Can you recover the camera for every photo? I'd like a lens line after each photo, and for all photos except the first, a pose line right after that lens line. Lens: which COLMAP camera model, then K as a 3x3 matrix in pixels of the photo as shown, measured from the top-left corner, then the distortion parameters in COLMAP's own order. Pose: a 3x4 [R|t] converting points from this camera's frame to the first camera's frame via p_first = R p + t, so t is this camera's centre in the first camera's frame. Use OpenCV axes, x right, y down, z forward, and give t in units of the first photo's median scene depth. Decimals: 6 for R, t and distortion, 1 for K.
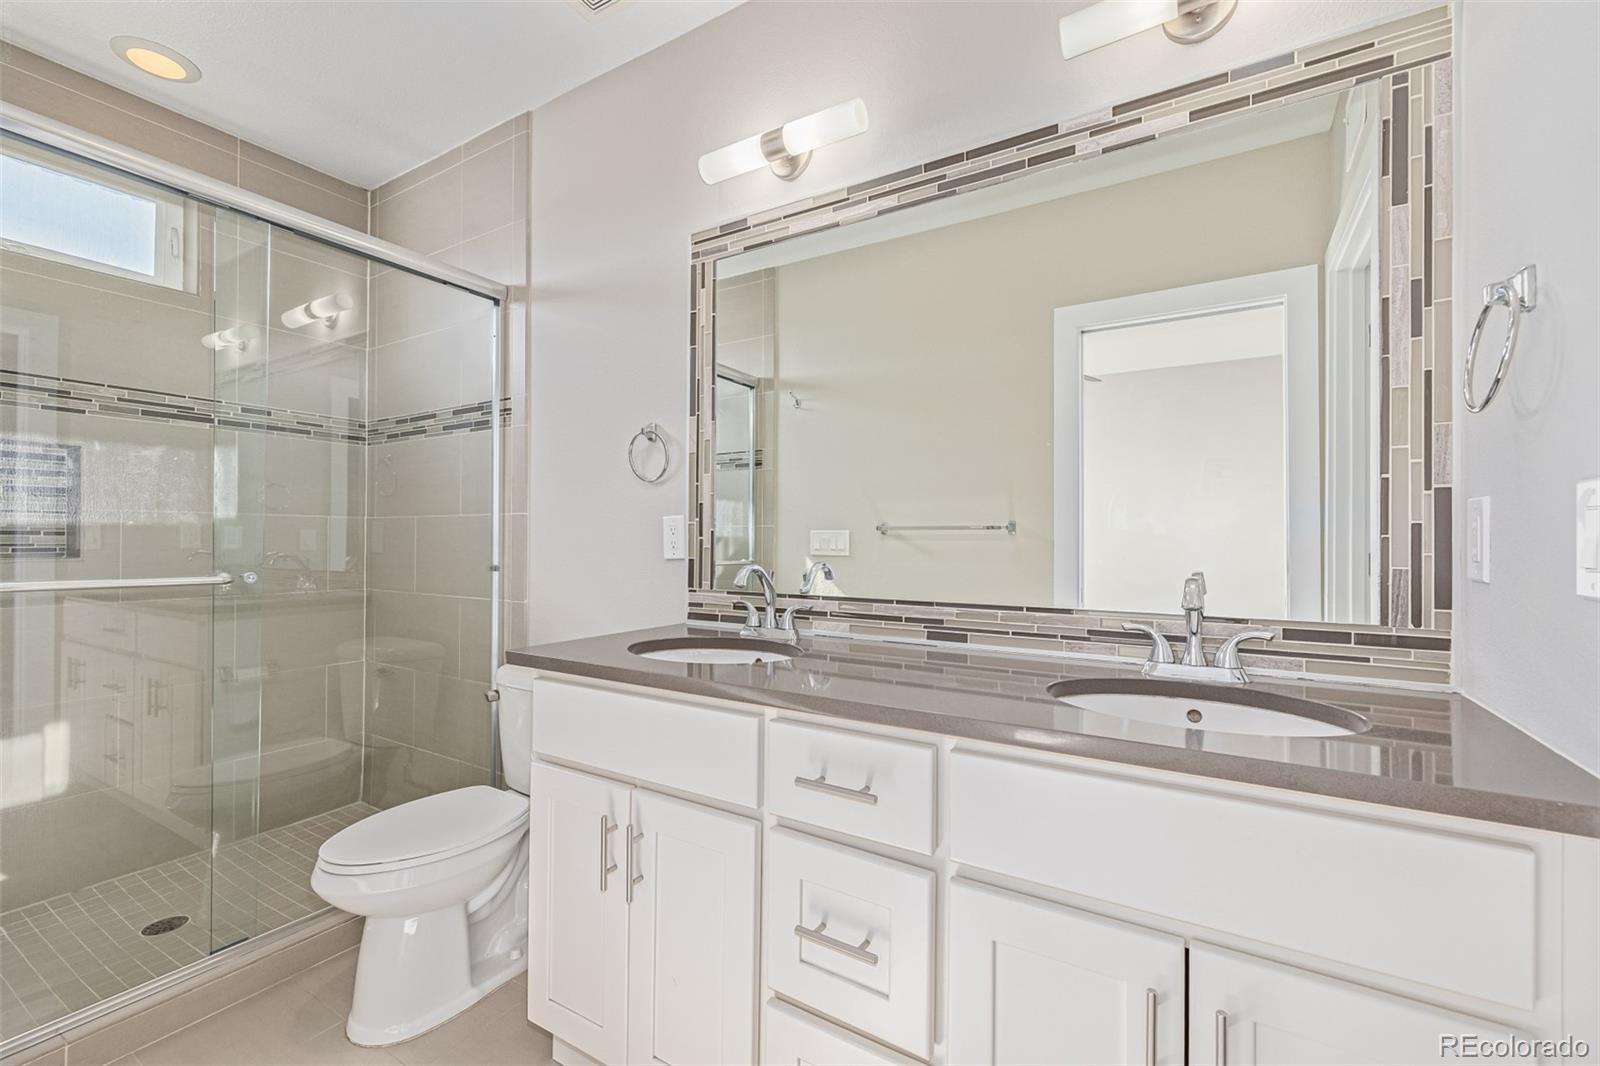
lens RADIAL K [[673.1, 0, 809.5], [0, 673.1, 545.9], [0, 0, 1]] dist [0.002721, -0.001645]
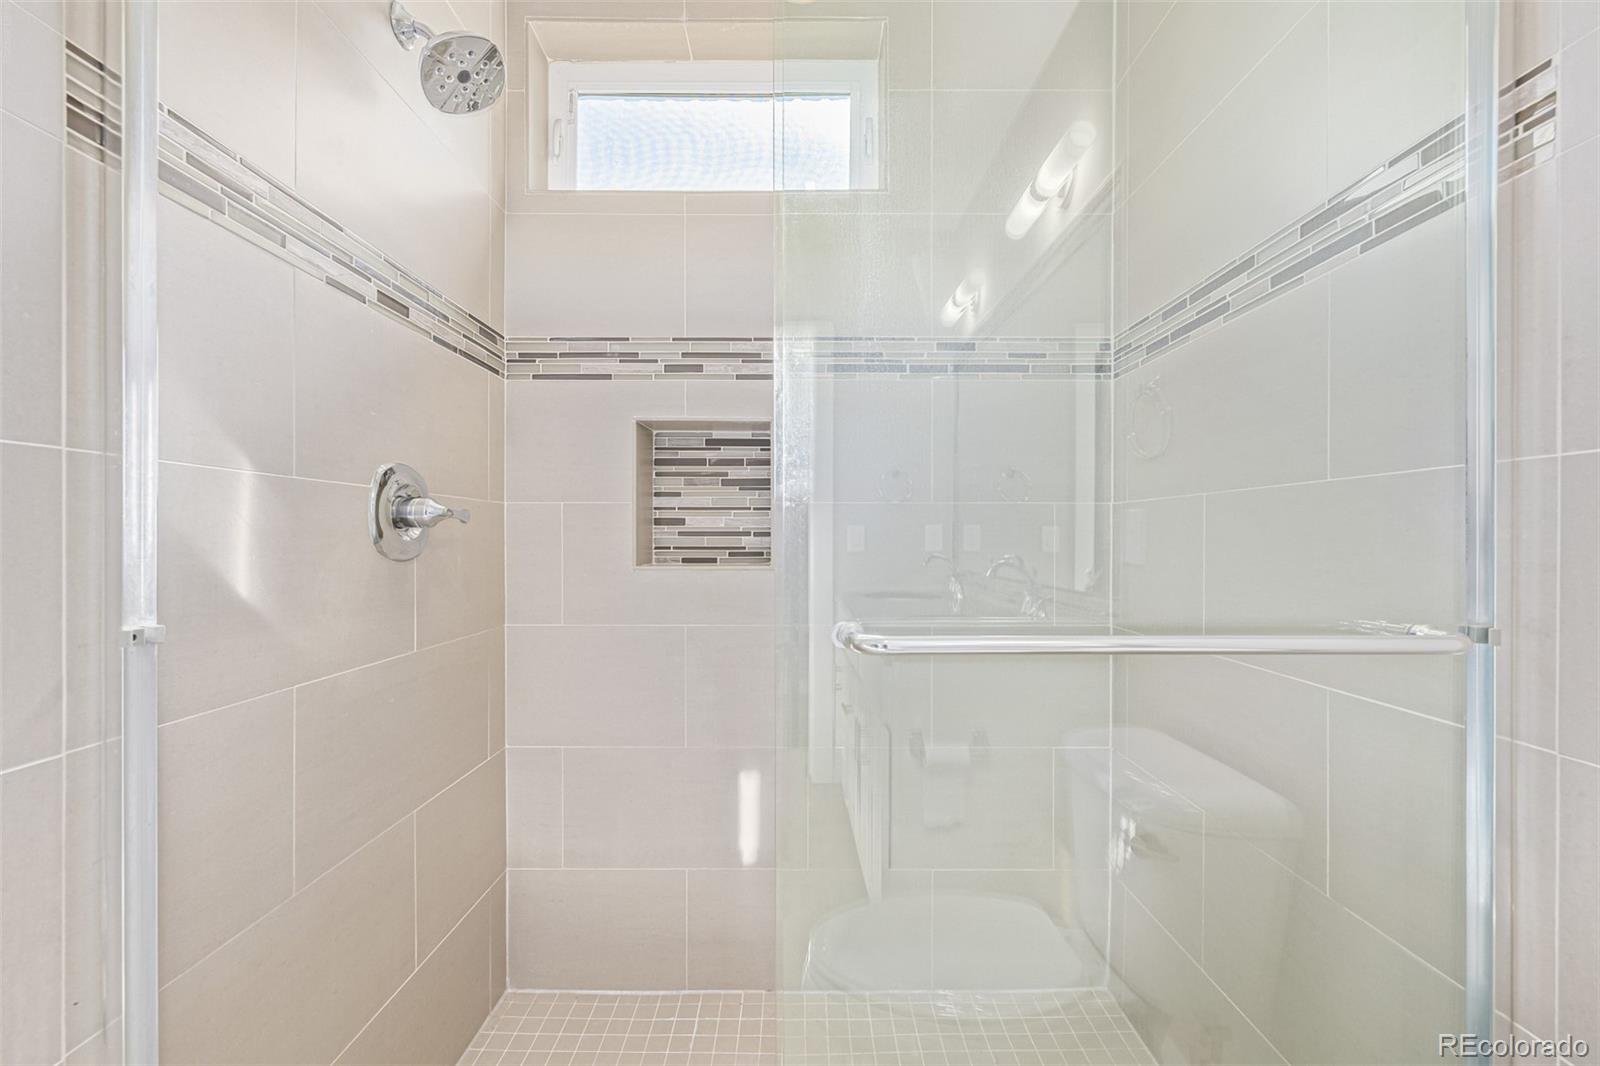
lens RADIAL K [[673.1, 0, 803.4], [0, 673.1, 542.3], [0, 0, 1]] dist [0.002721, -0.001645]
pose [[0.509727, 0.008927, -0.860290, -0.315466], [-0.008139, 0.999951, 0.005554, -0.011404], [0.860298, 0.004171, 0.509775, 0.511443]]
